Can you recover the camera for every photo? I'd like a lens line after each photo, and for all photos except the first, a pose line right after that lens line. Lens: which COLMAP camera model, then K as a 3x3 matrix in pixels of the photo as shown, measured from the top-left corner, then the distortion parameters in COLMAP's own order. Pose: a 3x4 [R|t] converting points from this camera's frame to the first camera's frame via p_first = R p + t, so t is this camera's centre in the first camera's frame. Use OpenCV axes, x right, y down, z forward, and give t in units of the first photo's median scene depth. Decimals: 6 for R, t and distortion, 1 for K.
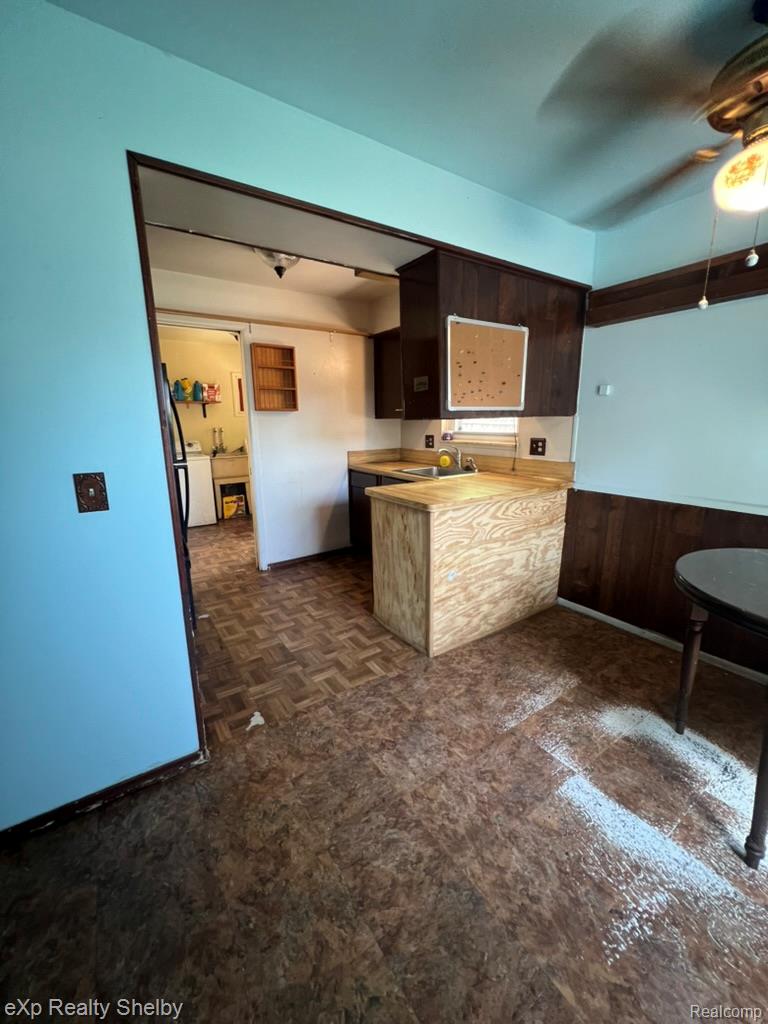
lens RADIAL K [[410.4, 0, 384.0], [0, 410.4, 512.0], [0, 0, 1]] dist [-0.001269, 0.000343]
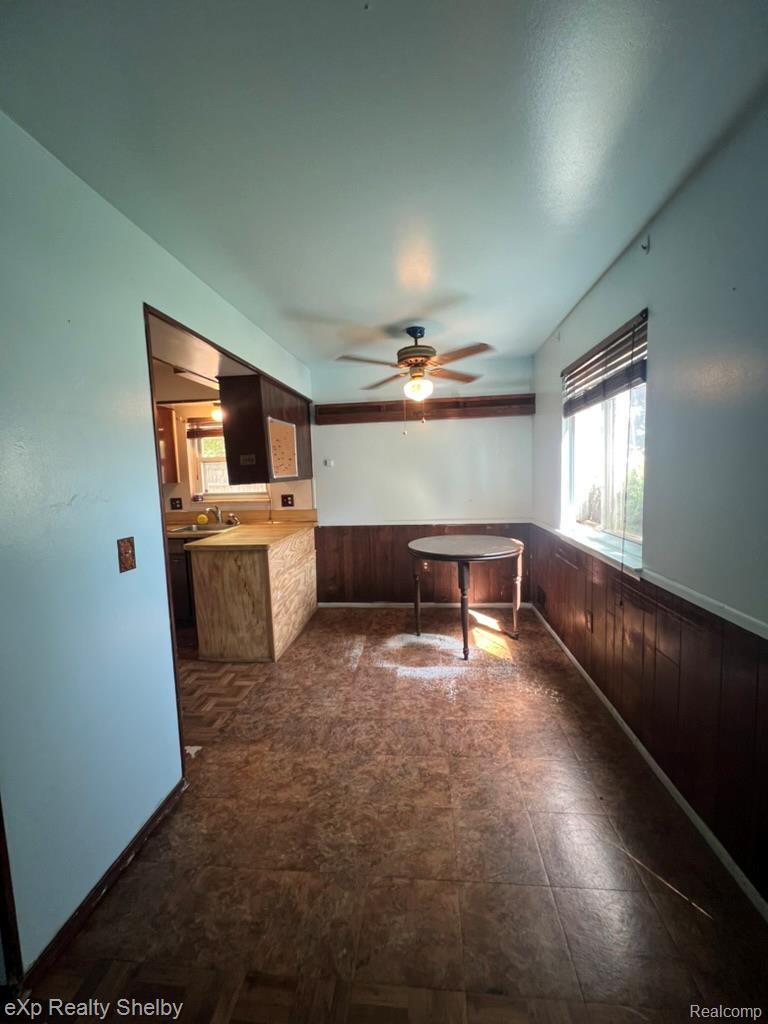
lens RADIAL K [[410.4, 0, 384.0], [0, 410.4, 512.0], [0, 0, 1]] dist [-0.001269, 0.000343]
pose [[0.641981, -0.084202, 0.762083, -0.722875], [0.189950, 0.980432, -0.051687, 0.022322], [-0.742819, 0.177940, 0.645413, -0.219276]]
